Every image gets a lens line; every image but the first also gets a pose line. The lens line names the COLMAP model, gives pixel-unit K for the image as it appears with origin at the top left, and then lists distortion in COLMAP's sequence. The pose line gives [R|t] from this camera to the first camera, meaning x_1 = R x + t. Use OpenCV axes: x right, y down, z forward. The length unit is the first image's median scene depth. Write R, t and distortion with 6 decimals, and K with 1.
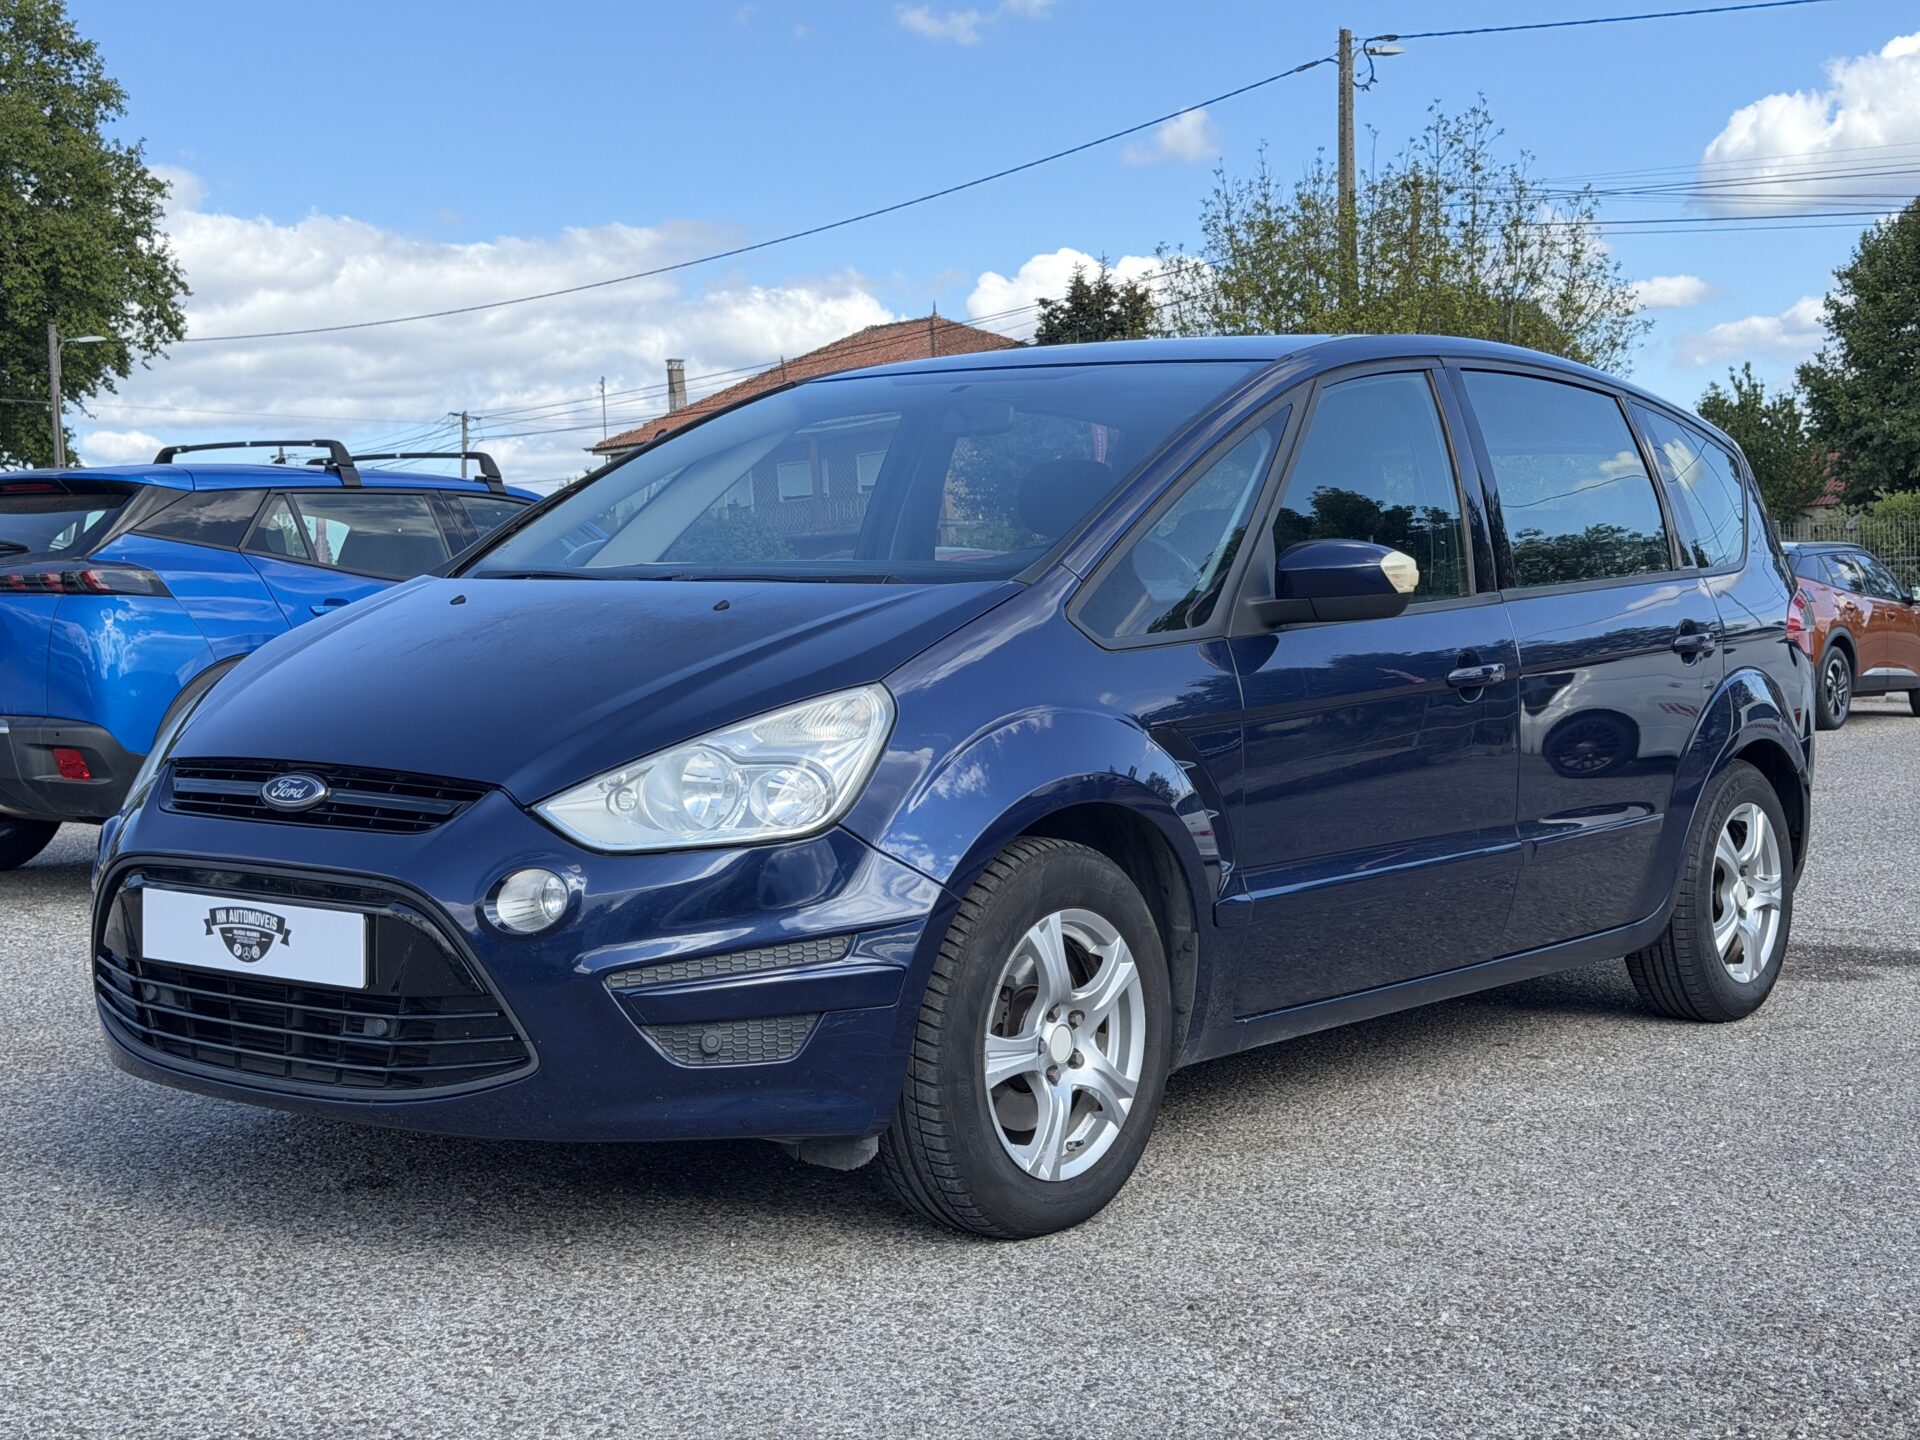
lens RADIAL K [[2694.6, 0, 957.1], [0, 2694.6, 722.3], [0, 0, 1]] dist [0.072104, 0.000000]
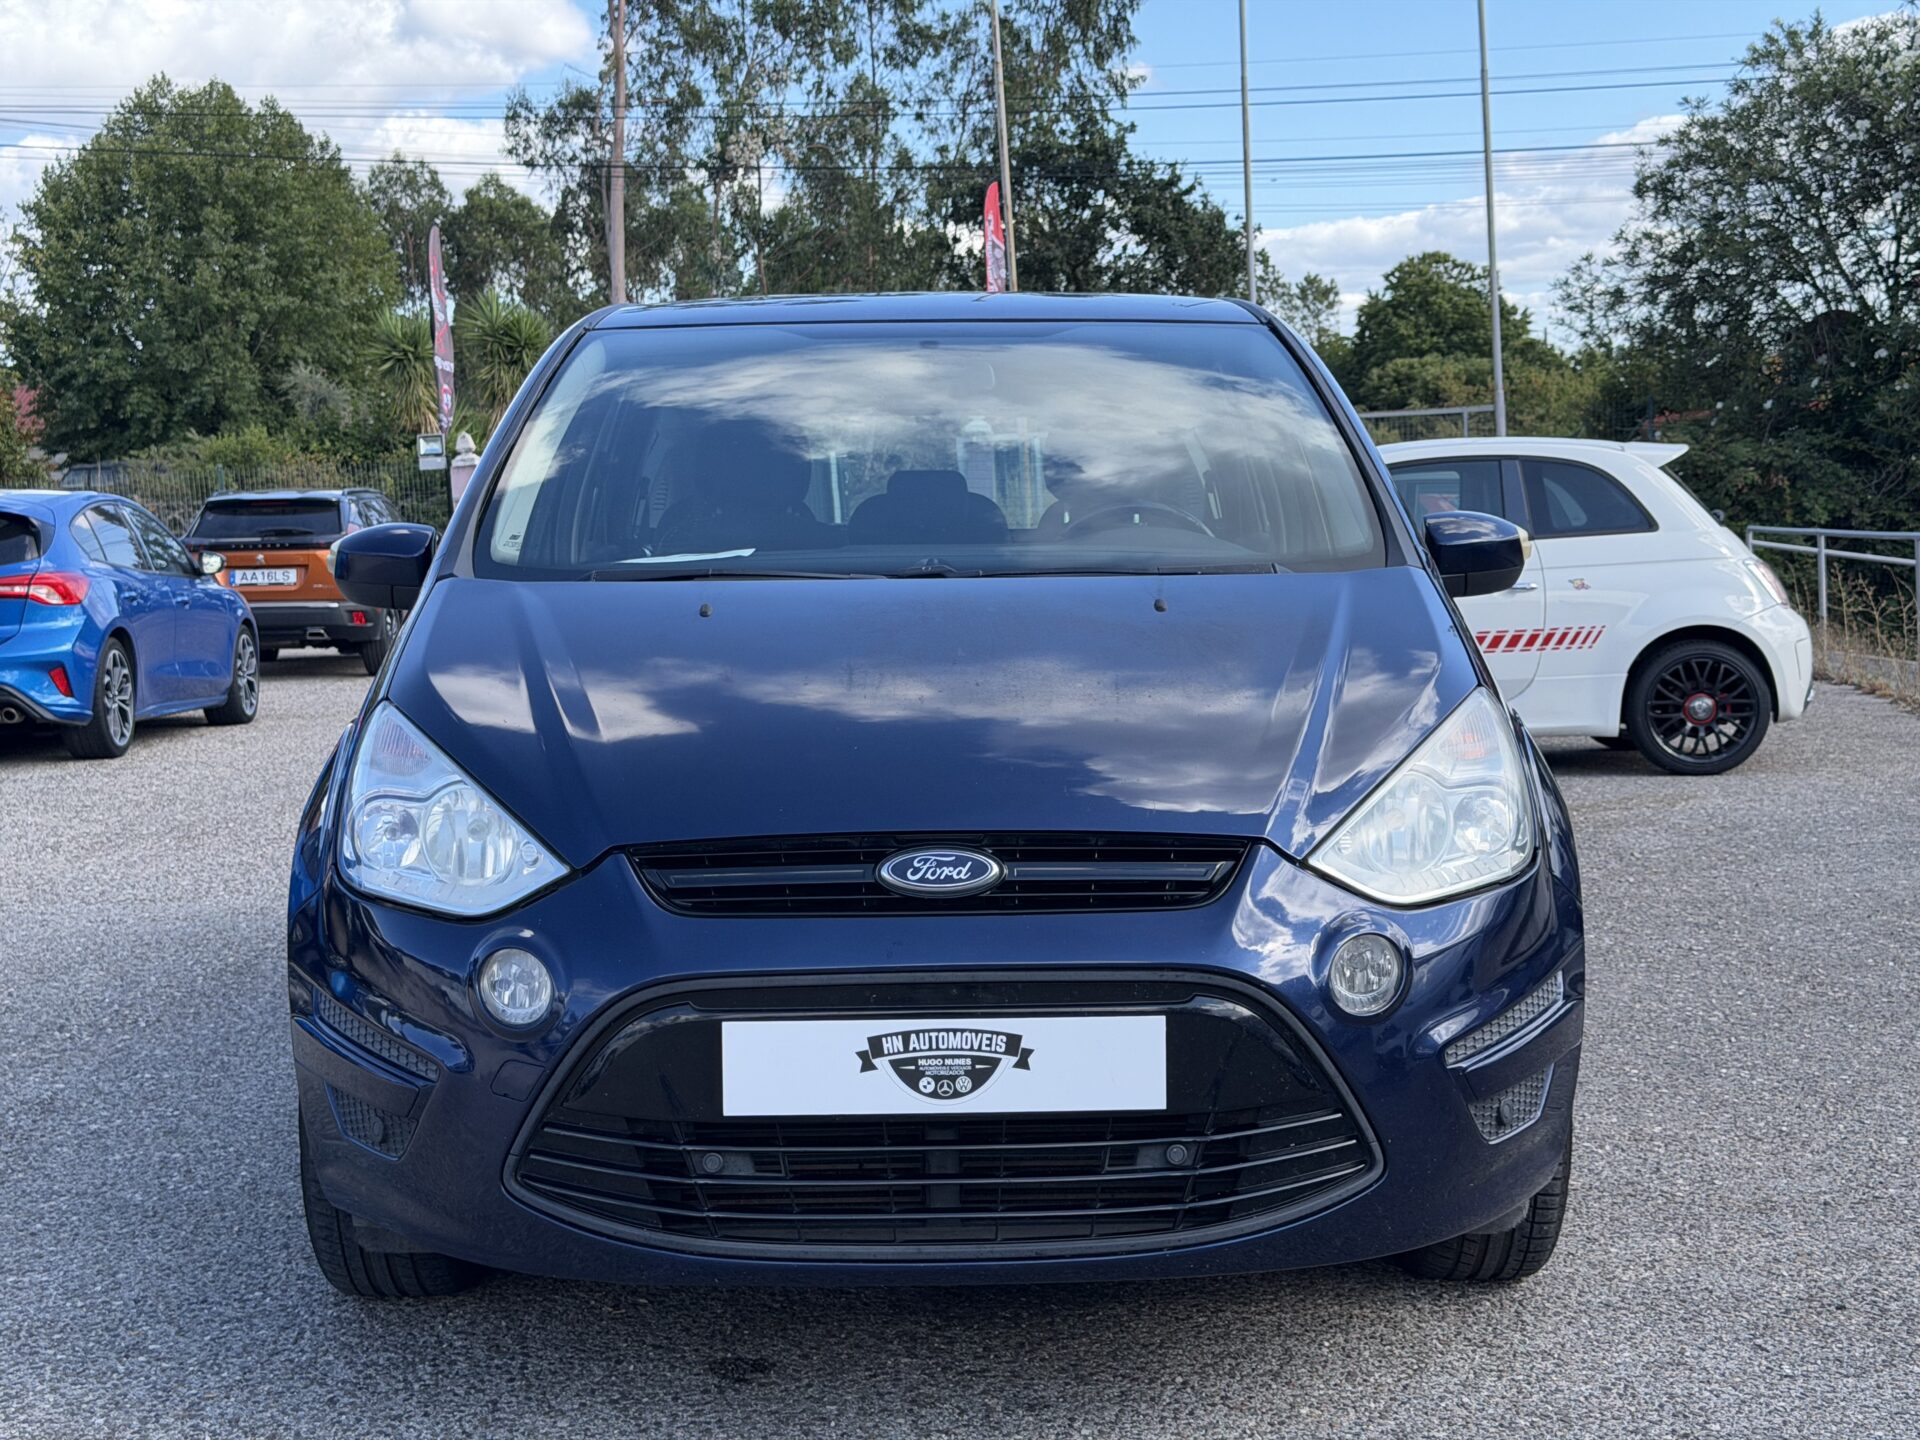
lens RADIAL K [[2694.6, 0, 965.3], [0, 2694.6, 726.5], [0, 0, 1]] dist [0.072104, 0.000000]
pose [[0.779443, -0.061996, 0.623398, -0.717411], [0.046697, 0.998073, 0.040872, -0.046643], [-0.624730, -0.002747, 0.780836, 0.399219]]
